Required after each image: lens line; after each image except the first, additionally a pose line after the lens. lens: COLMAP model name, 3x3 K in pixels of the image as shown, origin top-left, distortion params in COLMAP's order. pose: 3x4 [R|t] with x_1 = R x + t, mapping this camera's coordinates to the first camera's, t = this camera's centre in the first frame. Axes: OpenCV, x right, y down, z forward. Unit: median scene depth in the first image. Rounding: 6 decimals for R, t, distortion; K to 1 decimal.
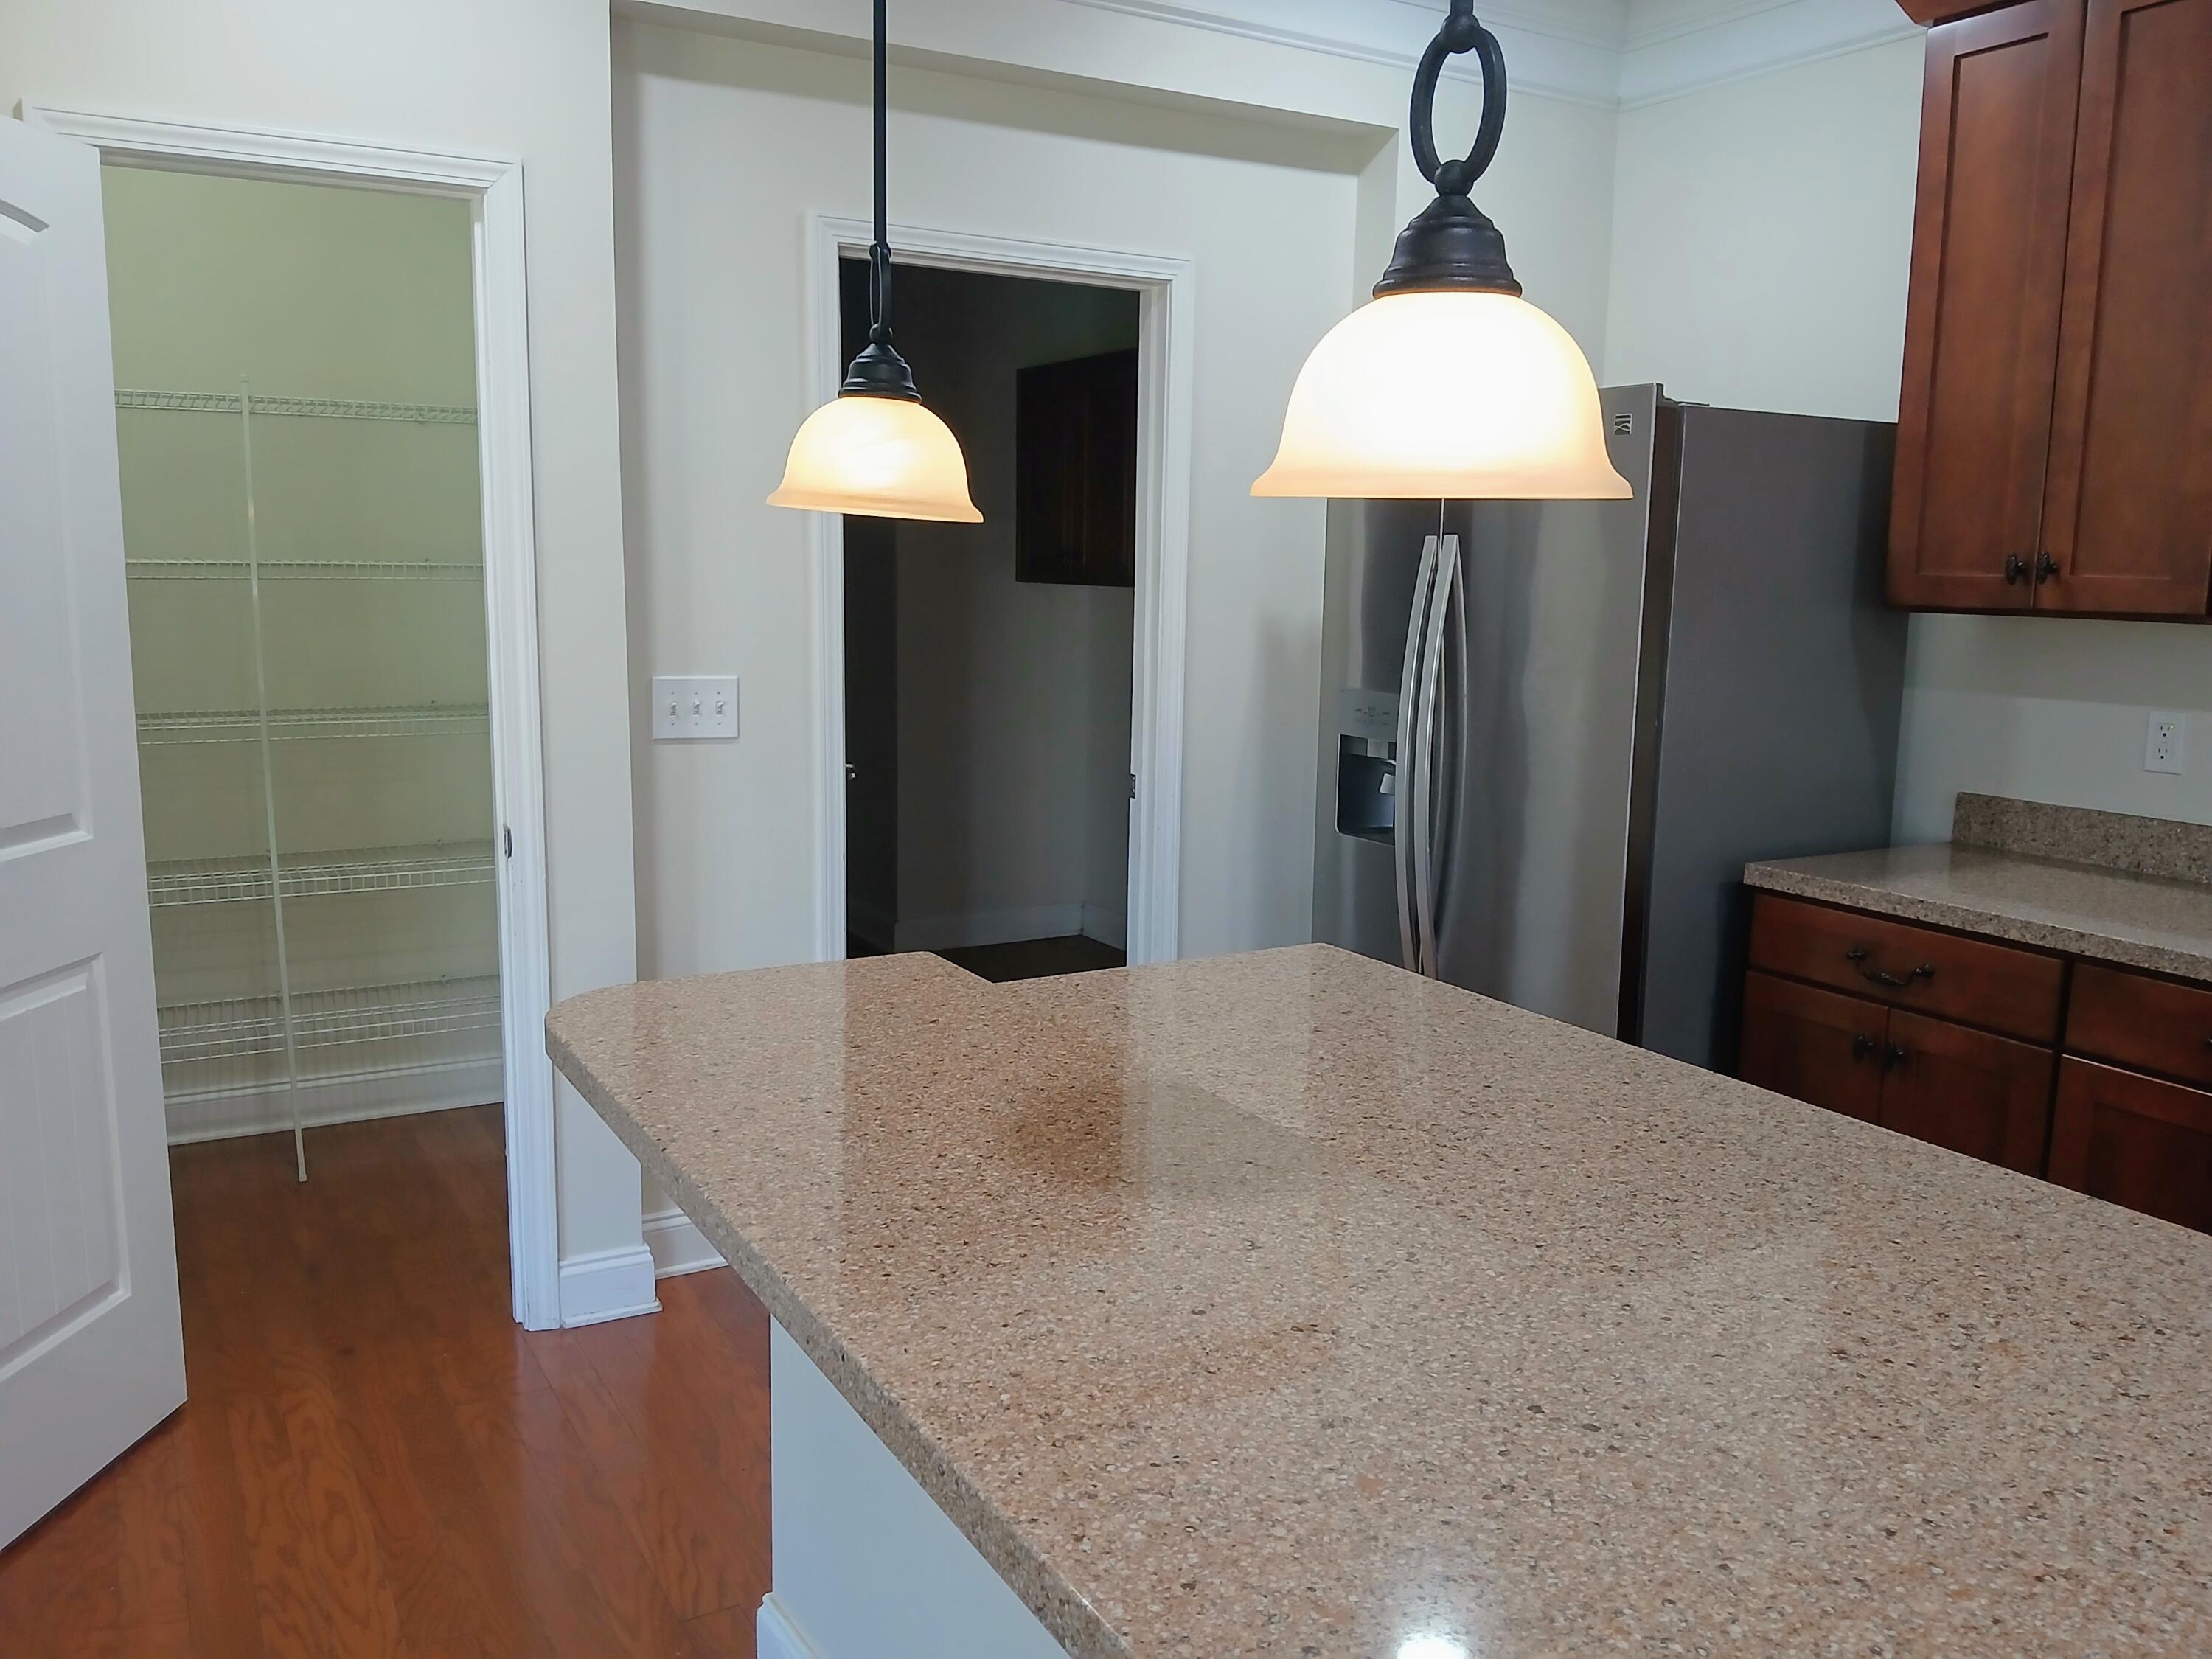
lens RADIAL K [[1755.0, 0, 1102.9], [0, 1755.0, 832.5], [0, 0, 1]] dist [-0.028524, -0.008226]
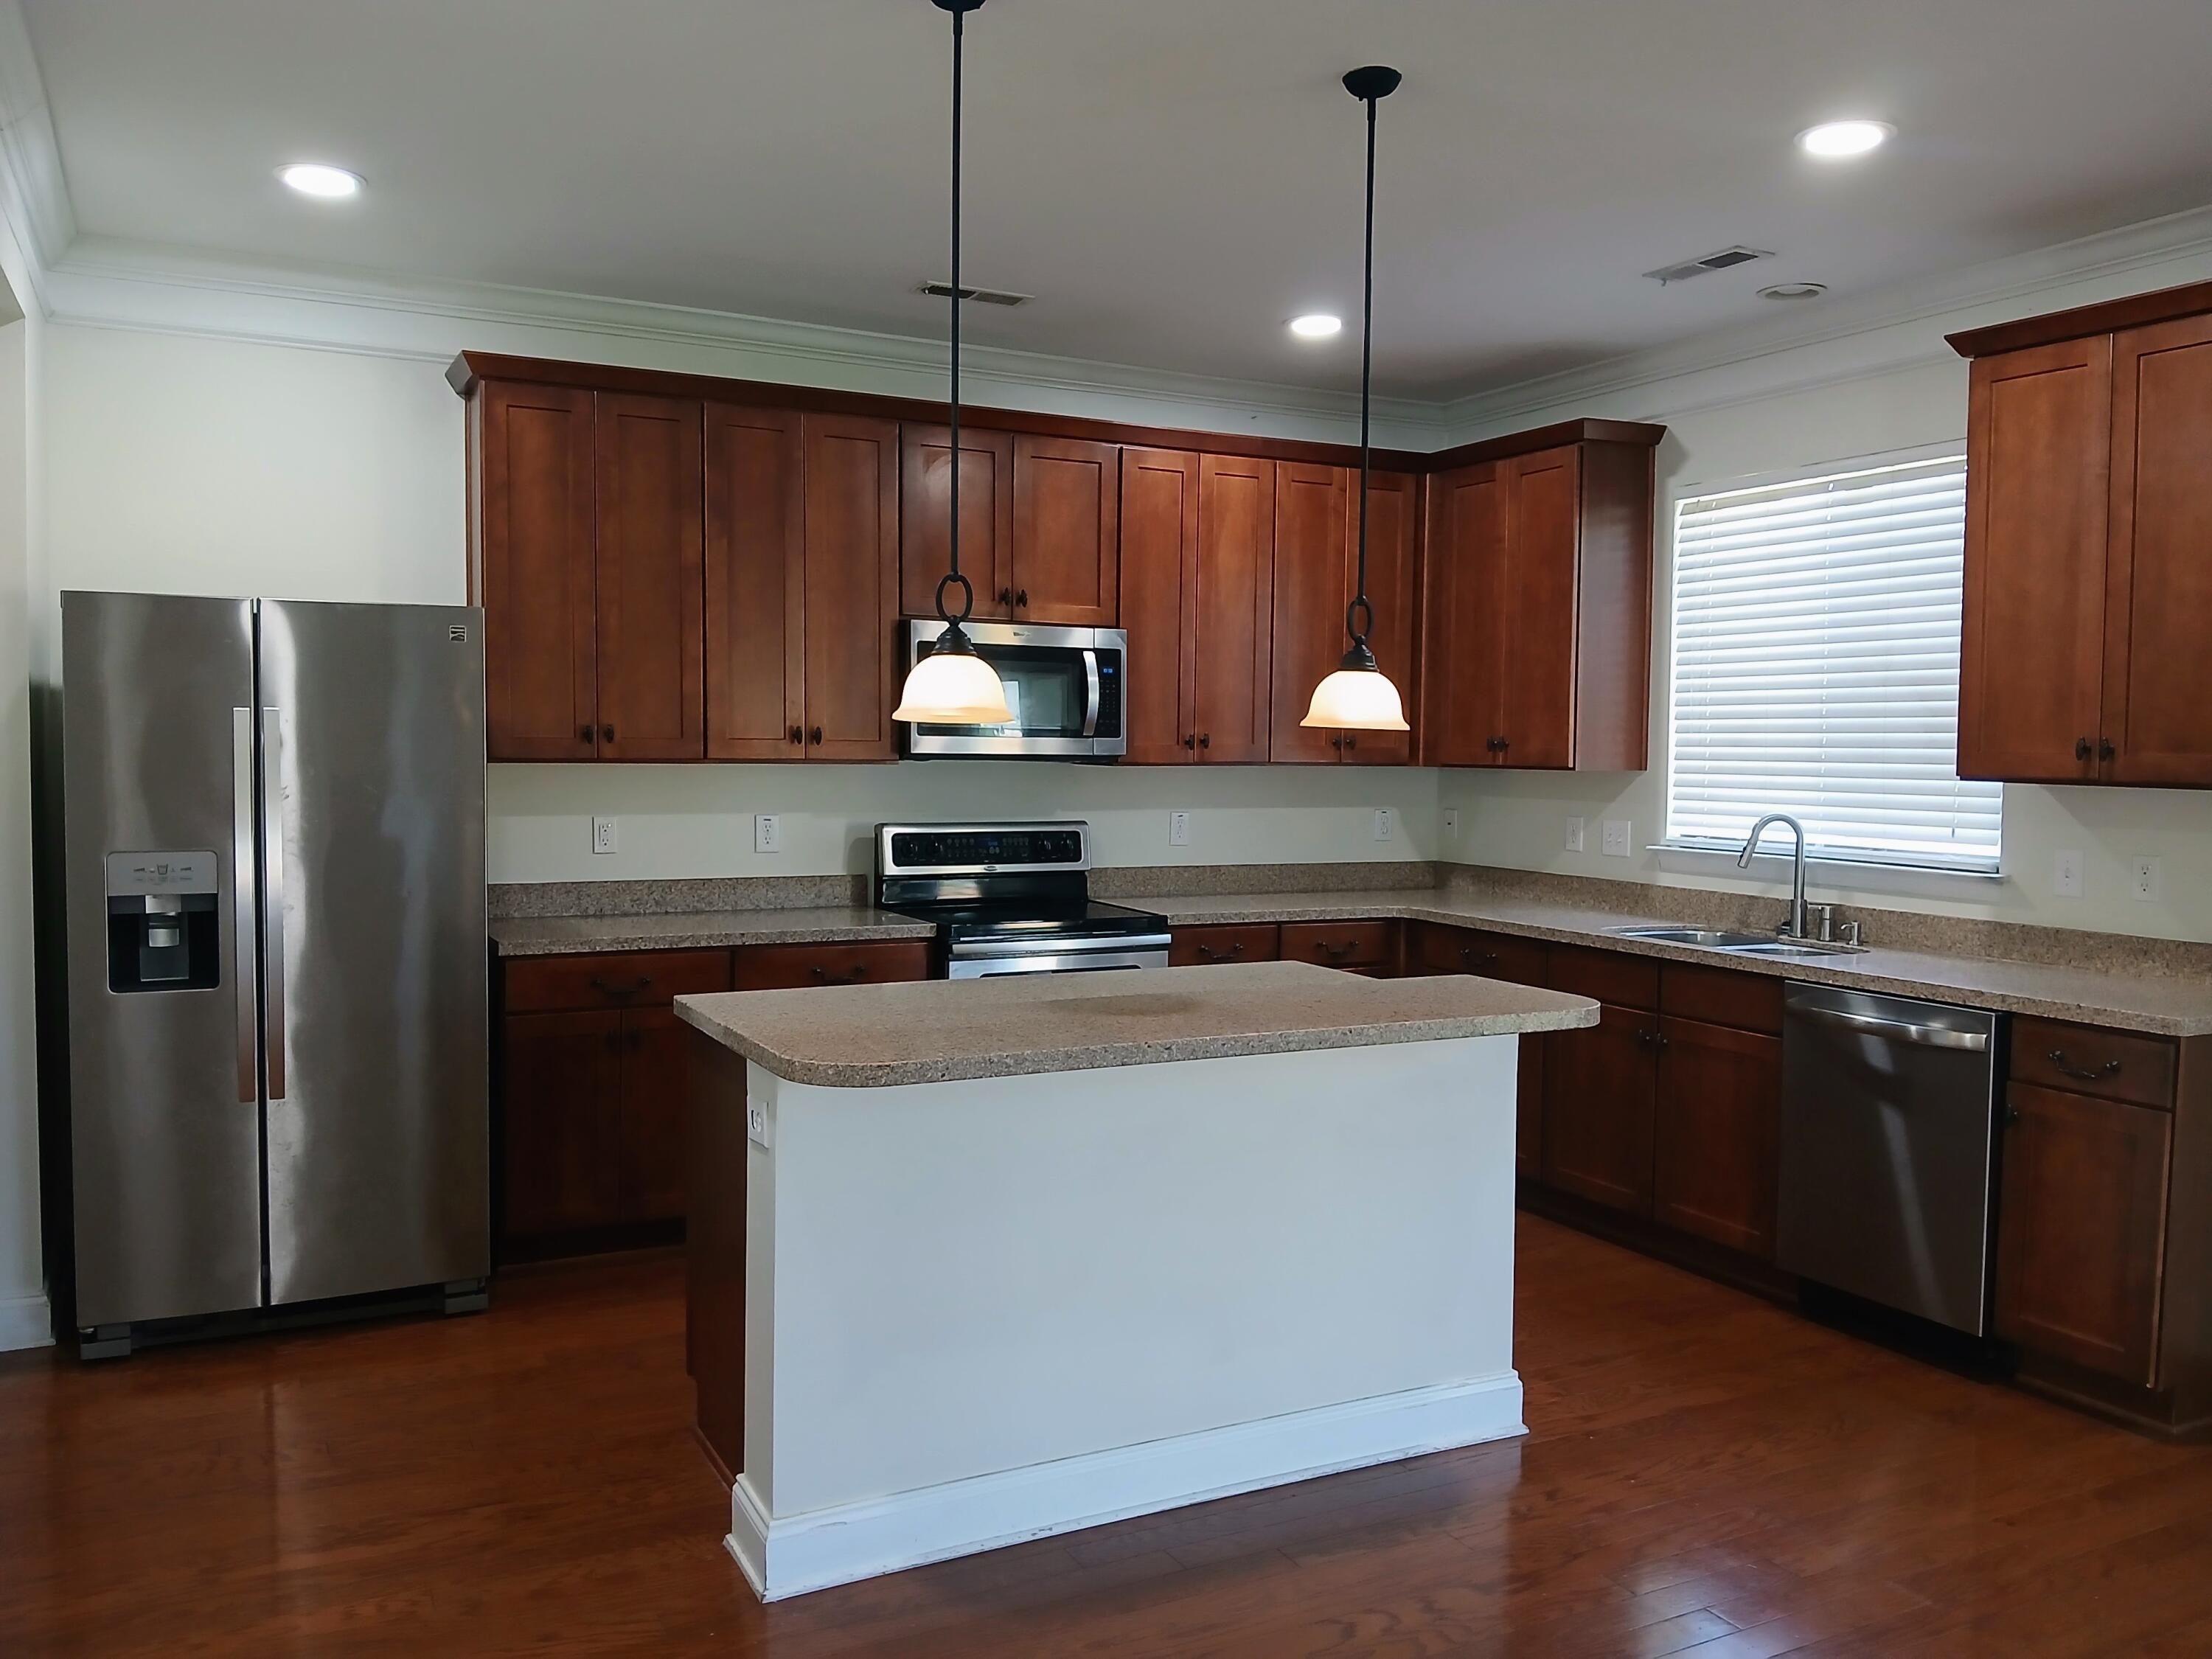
lens RADIAL K [[1755.0, 0, 1106.8], [0, 1755.0, 825.7], [0, 0, 1]] dist [-0.028524, -0.008226]
pose [[0.033674, -0.059153, 0.997681, -1.093918], [0.140197, 0.988656, 0.053886, -0.086963], [-0.989551, 0.138057, 0.041585, 0.462505]]
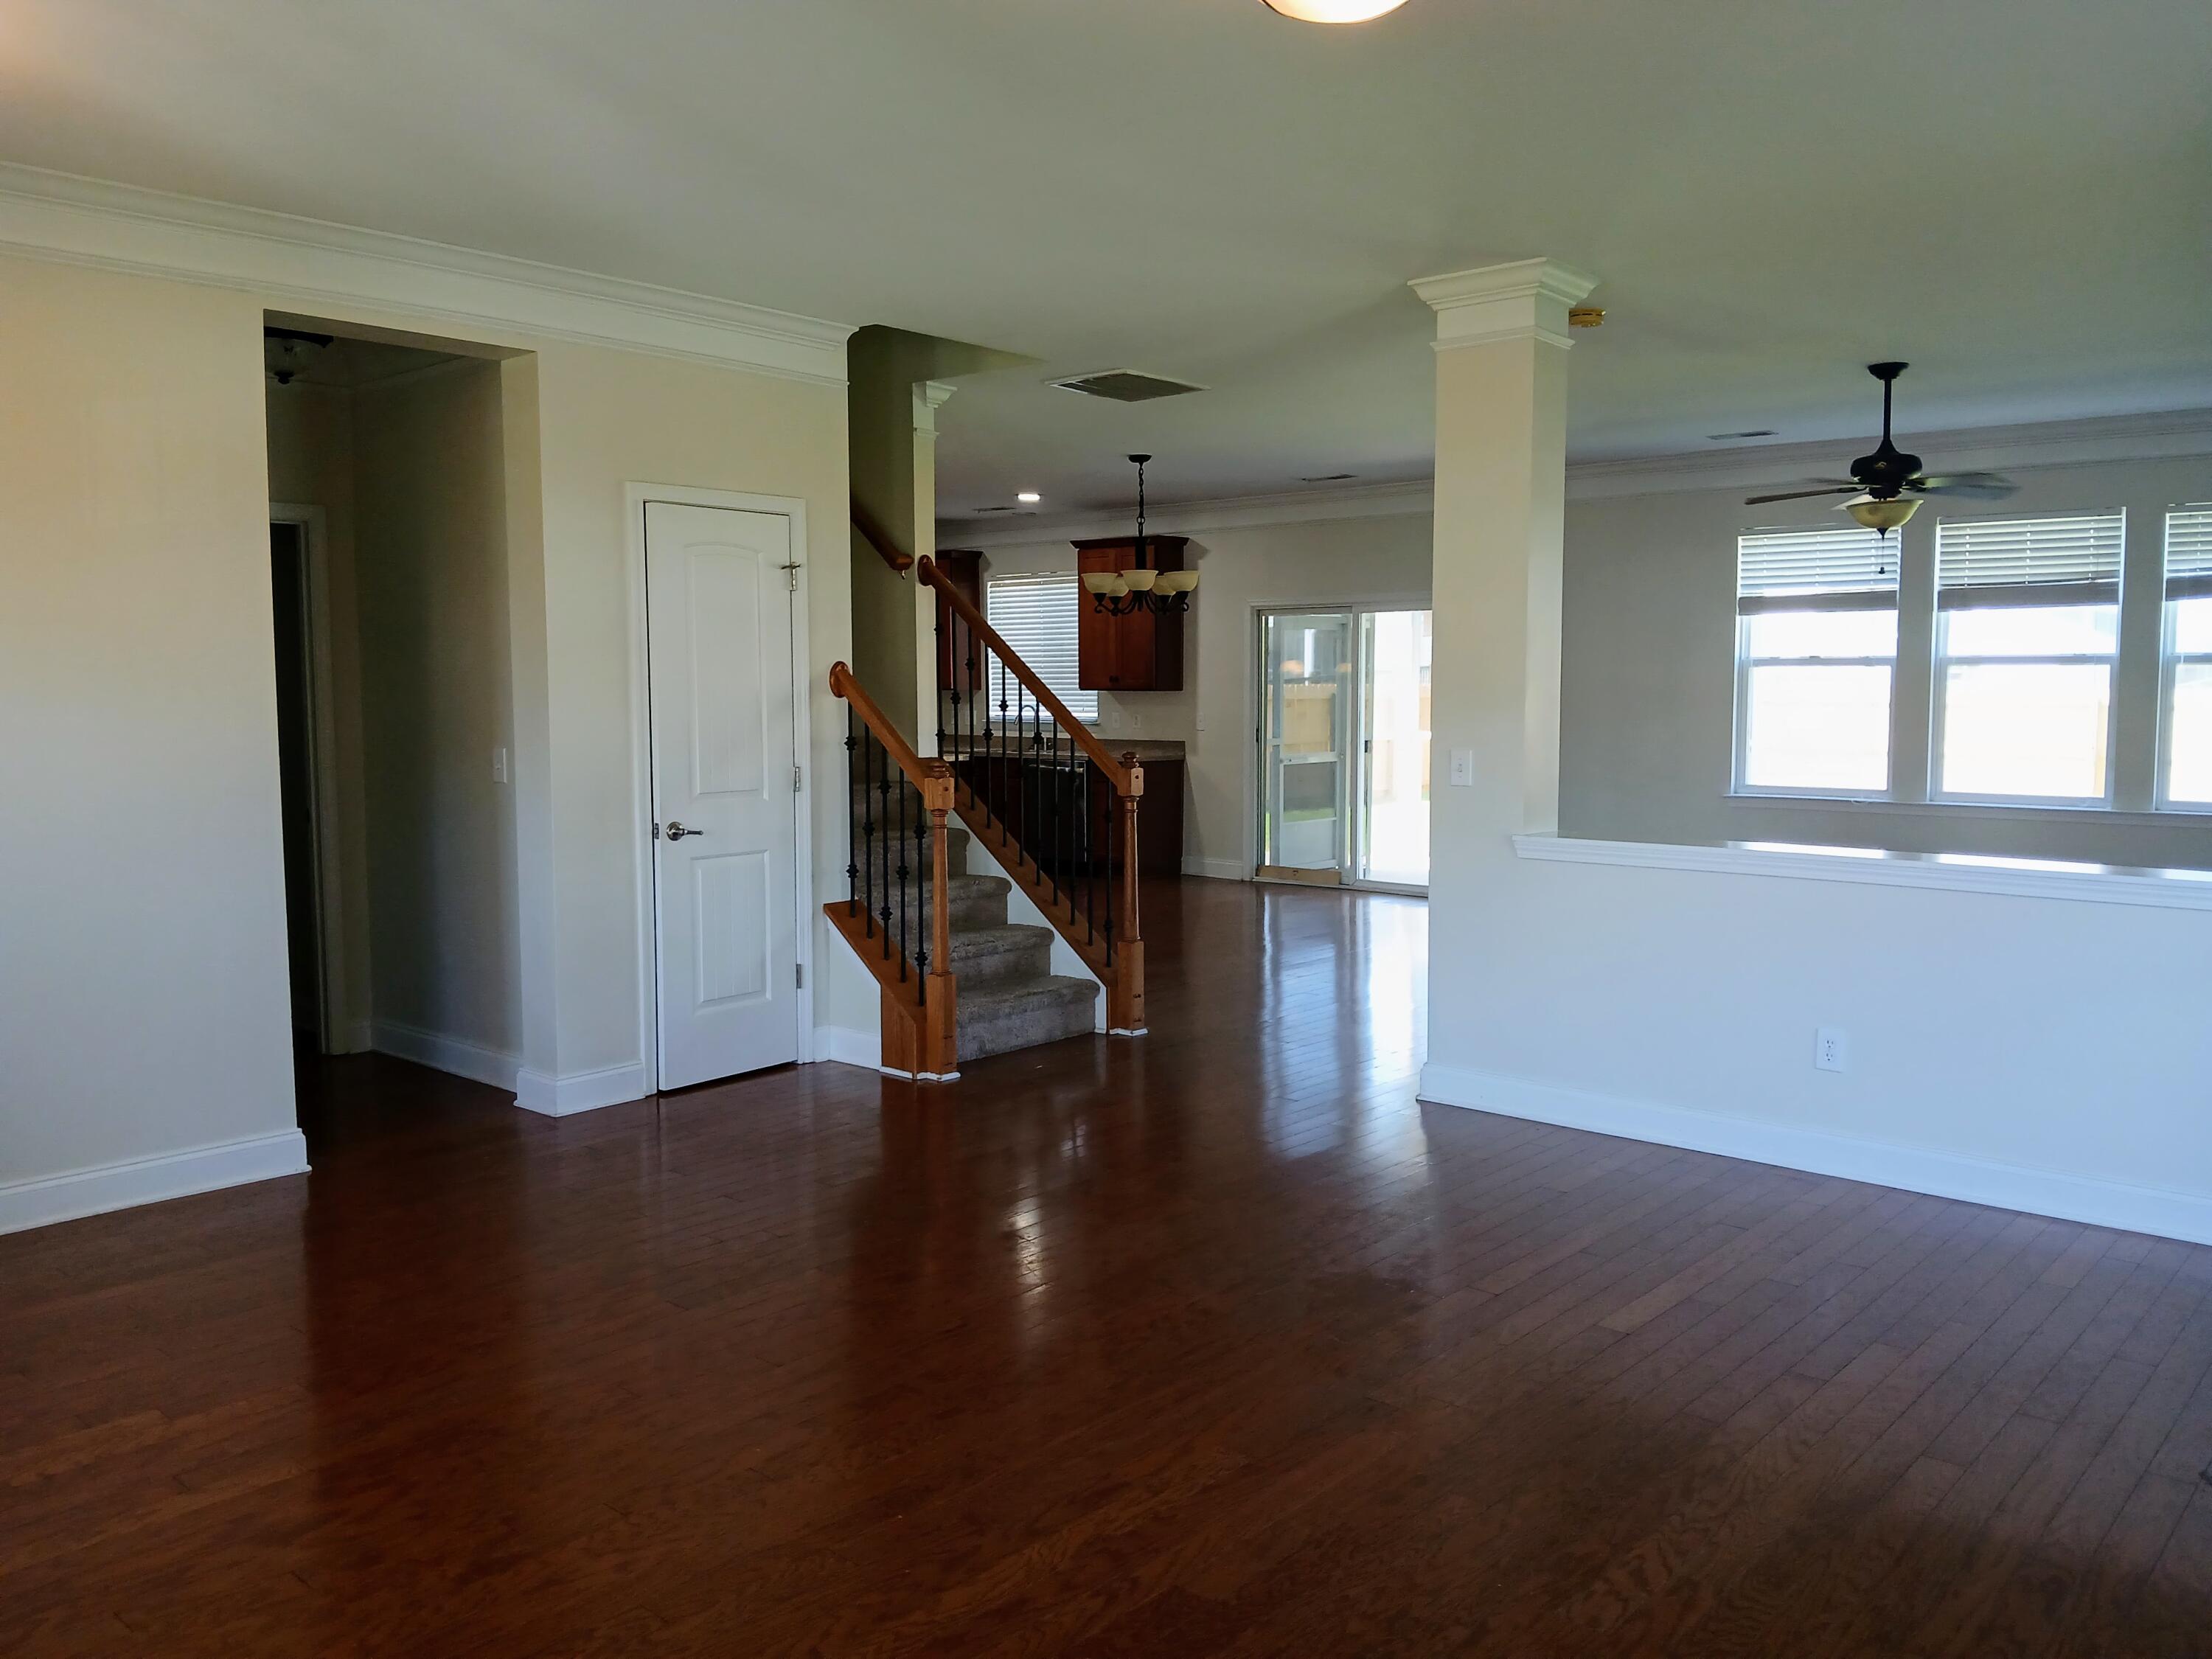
lens RADIAL K [[1755.0, 0, 1106.3], [0, 1755.0, 822.2], [0, 0, 1]] dist [-0.028524, -0.008226]
pose [[-0.324735, -0.092276, 0.941293, -2.802288], [0.141703, 0.979249, 0.144882, -0.188893], [-0.935130, 0.180432, -0.304920, 0.895331]]
